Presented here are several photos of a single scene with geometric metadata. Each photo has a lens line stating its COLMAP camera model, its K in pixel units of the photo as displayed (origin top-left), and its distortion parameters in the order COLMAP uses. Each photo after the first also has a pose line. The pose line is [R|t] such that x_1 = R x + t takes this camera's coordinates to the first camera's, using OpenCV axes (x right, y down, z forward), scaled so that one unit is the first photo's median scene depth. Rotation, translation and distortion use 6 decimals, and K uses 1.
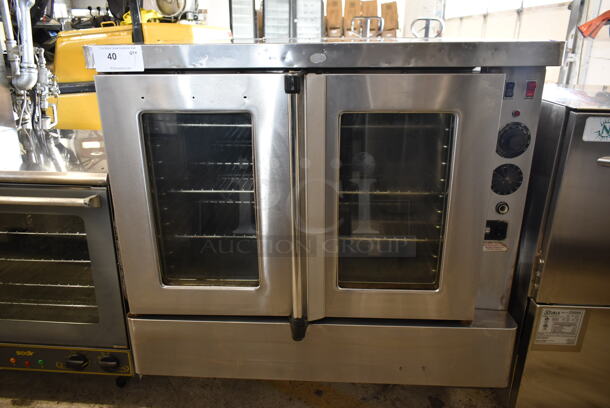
lens RADIAL K [[471.3, 0, 305.6], [0, 471.3, 204.6], [0, 0, 1]] dist [-0.022074, 0.011290]
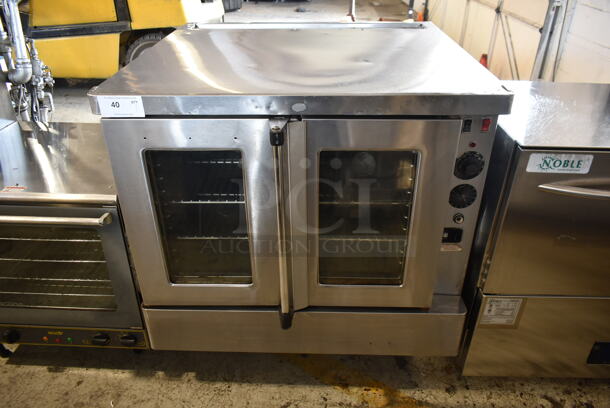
lens RADIAL K [[471.3, 0, 305.7], [0, 471.3, 206.0], [0, 0, 1]] dist [-0.022074, 0.011290]
pose [[0.999674, -0.013300, 0.021811, 0.012443], [0.009024, 0.982590, 0.185570, -0.239008], [-0.023899, -0.185313, 0.982389, -0.134544]]
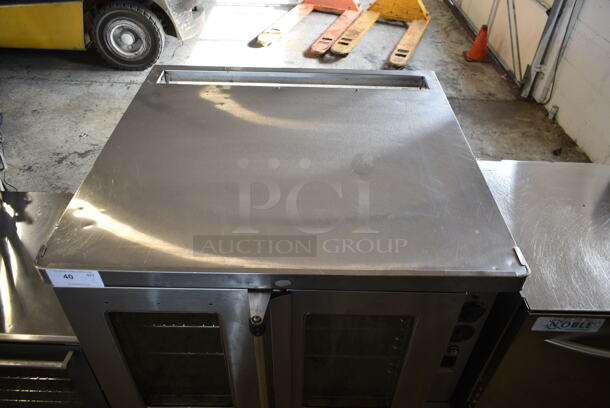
lens RADIAL K [[471.3, 0, 306.3], [0, 471.3, 209.5], [0, 0, 1]] dist [-0.022074, 0.011290]
pose [[0.998470, -0.009227, 0.054527, 0.019183], [-0.010363, 0.937297, 0.348378, -0.664589], [-0.054322, -0.348410, 0.935767, 0.104592]]
